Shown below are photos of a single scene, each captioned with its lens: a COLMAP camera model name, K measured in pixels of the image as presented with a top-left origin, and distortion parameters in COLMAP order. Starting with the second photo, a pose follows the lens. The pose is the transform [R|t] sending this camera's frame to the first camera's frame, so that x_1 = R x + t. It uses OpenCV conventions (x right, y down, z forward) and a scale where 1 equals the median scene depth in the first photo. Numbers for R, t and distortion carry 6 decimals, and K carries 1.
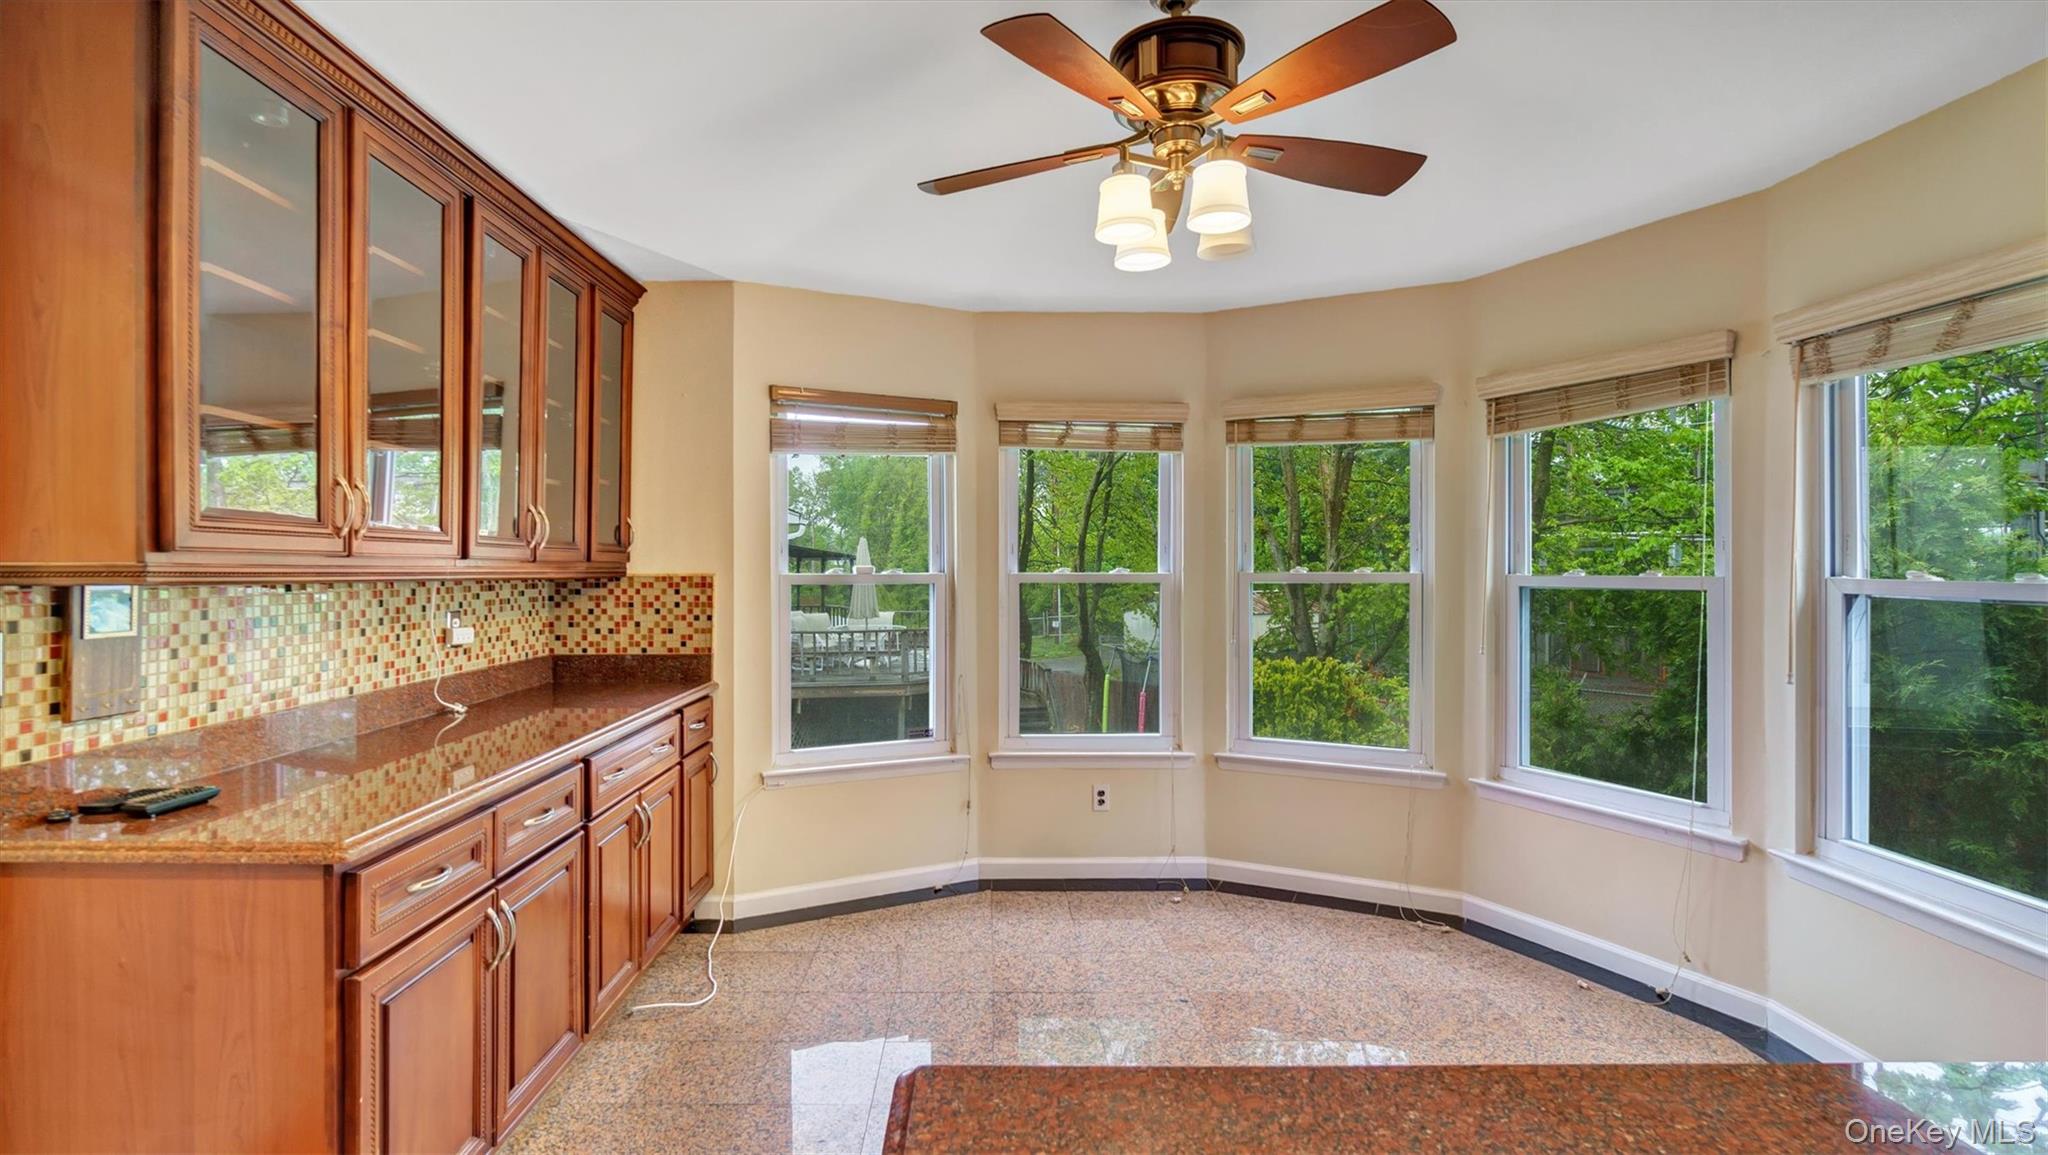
lens RADIAL K [[901.8, 0, 1012.9], [0, 901.8, 557.1], [0, 0, 1]] dist [-0.009790, -0.000323]
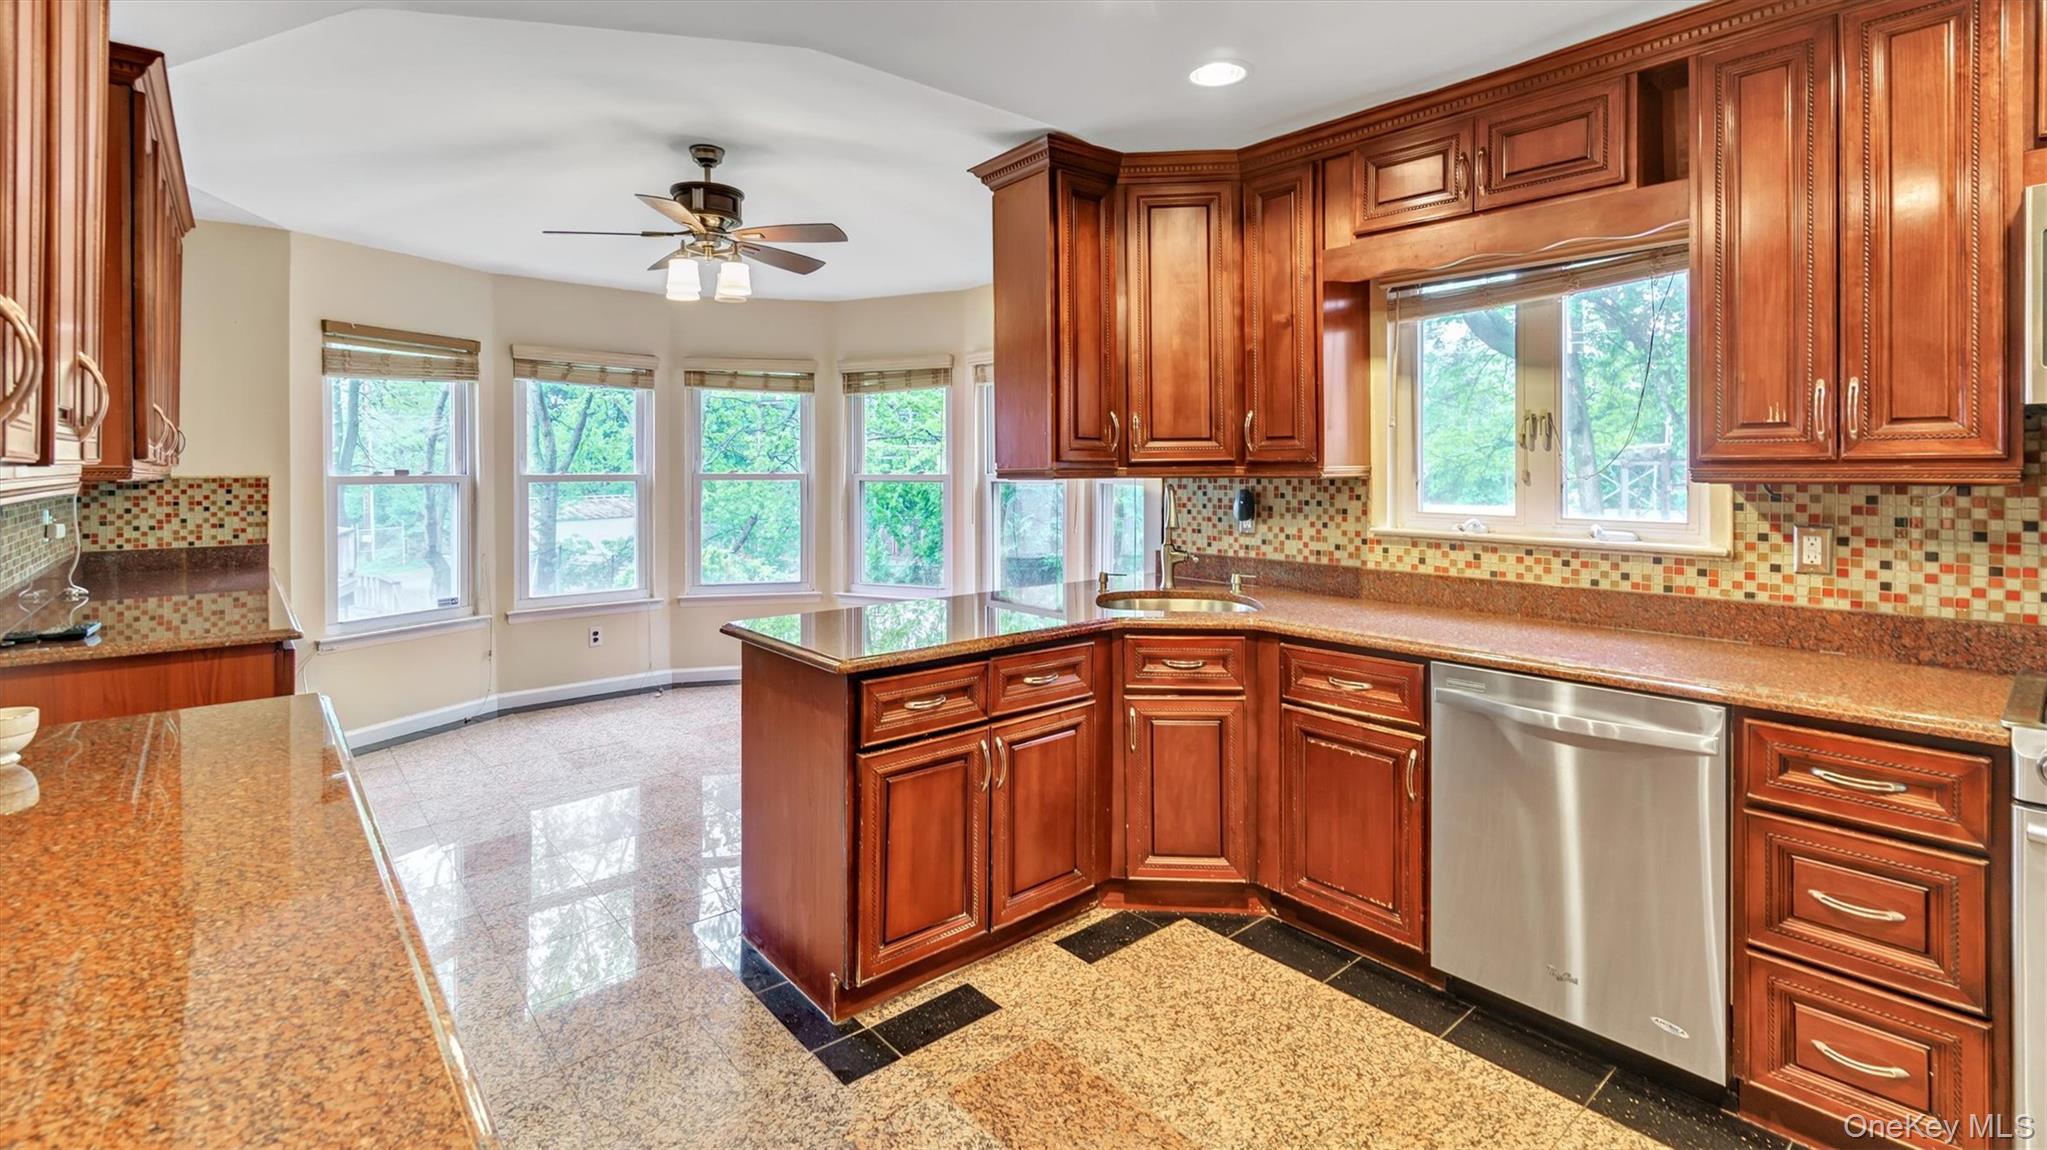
lens RADIAL K [[901.4, 0, 1013.7], [0, 901.4, 574.8], [0, 0, 1]] dist [-0.009790, -0.000323]
pose [[0.757769, -0.075194, 0.648176, -0.359583], [-0.006086, 0.992480, 0.122252, -0.001967], [-0.652494, -0.096584, 0.751613, -0.534749]]
